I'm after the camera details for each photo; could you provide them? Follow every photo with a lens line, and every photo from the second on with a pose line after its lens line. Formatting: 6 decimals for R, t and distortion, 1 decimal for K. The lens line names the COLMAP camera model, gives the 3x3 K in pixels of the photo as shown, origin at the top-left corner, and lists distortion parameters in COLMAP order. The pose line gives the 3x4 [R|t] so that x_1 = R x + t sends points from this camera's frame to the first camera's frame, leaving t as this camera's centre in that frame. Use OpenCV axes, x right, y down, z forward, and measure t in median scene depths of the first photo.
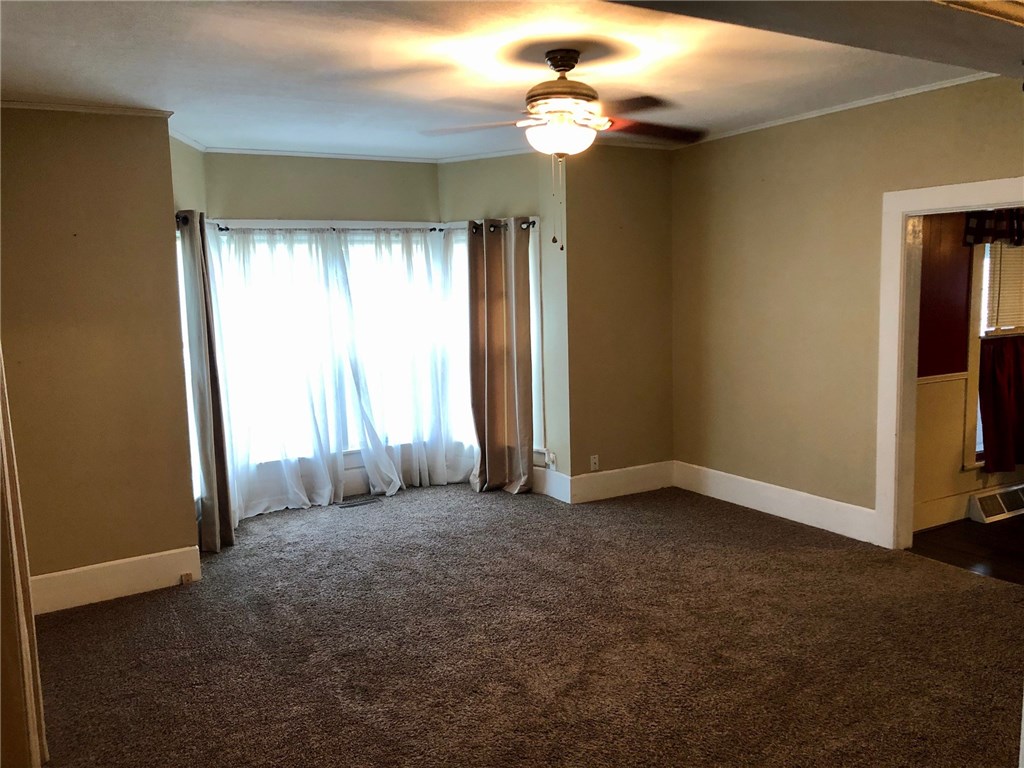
lens RADIAL K [[824.2, 0, 510.0], [0, 824.2, 388.0], [0, 0, 1]] dist [0.045369, -0.028895]
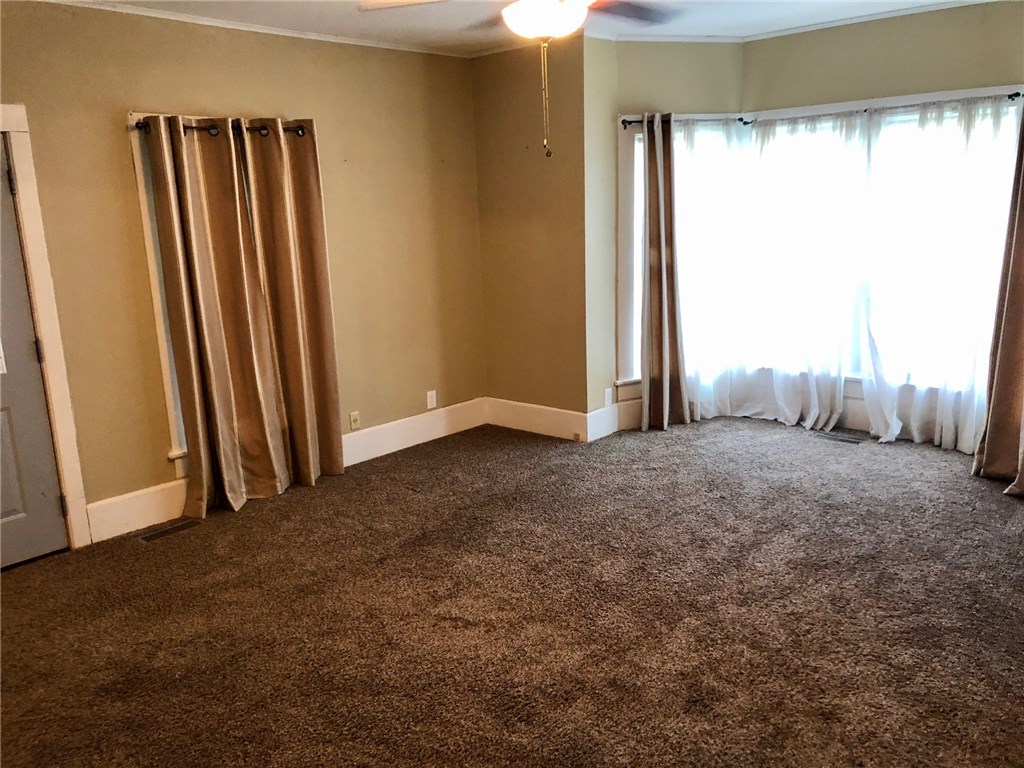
lens RADIAL K [[824.2, 0, 511.3], [0, 824.2, 379.7], [0, 0, 1]] dist [0.045369, -0.028895]
pose [[0.316994, 0.225319, -0.921274, 0.516533], [-0.096770, 0.973985, 0.204914, -0.067609], [0.943478, 0.024195, 0.330551, 0.406552]]
